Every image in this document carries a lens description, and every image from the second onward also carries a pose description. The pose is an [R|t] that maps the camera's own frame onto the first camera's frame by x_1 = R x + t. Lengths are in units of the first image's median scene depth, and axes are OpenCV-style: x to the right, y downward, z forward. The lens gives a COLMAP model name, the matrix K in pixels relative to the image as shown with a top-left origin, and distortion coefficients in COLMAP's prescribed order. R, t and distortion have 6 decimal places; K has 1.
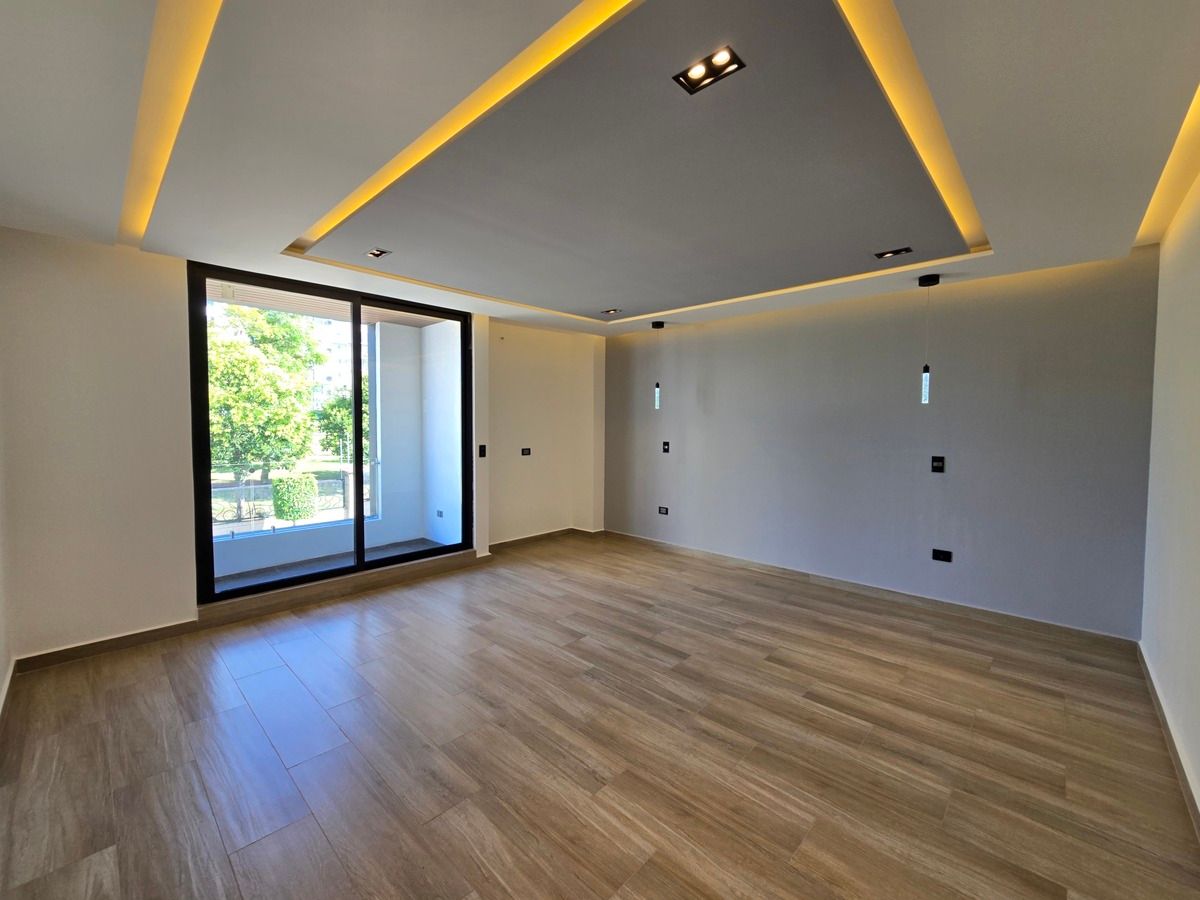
lens RADIAL K [[493.6, 0, 599.9], [0, 493.6, 449.0], [0, 0, 1]] dist [-0.005919, 0.001262]
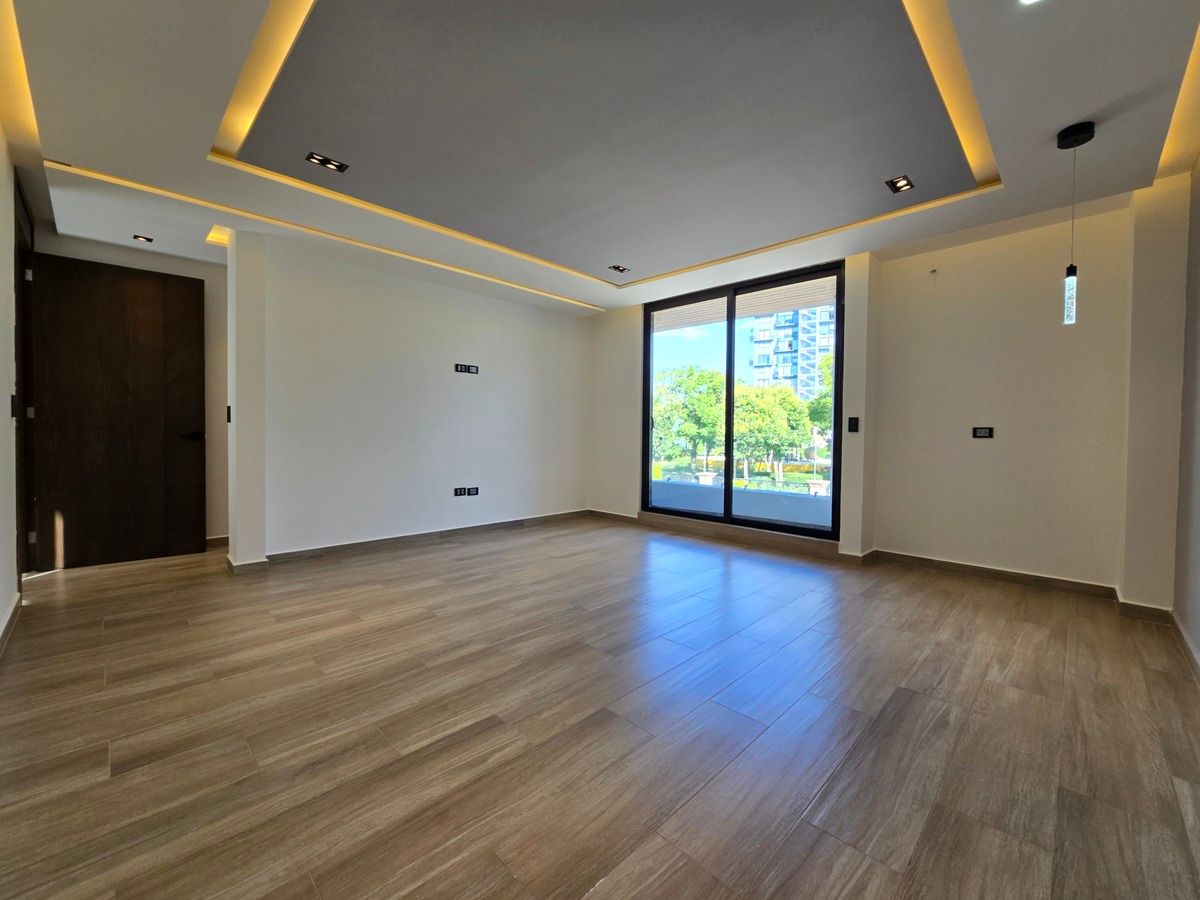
lens RADIAL K [[493.6, 0, 600.4], [0, 493.6, 444.2], [0, 0, 1]] dist [-0.005919, 0.001262]
pose [[-0.021923, 0.021151, -0.999536, 1.169787], [-0.068516, 0.997394, 0.022609, 0.092583], [0.997409, 0.068980, -0.020417, 1.203959]]
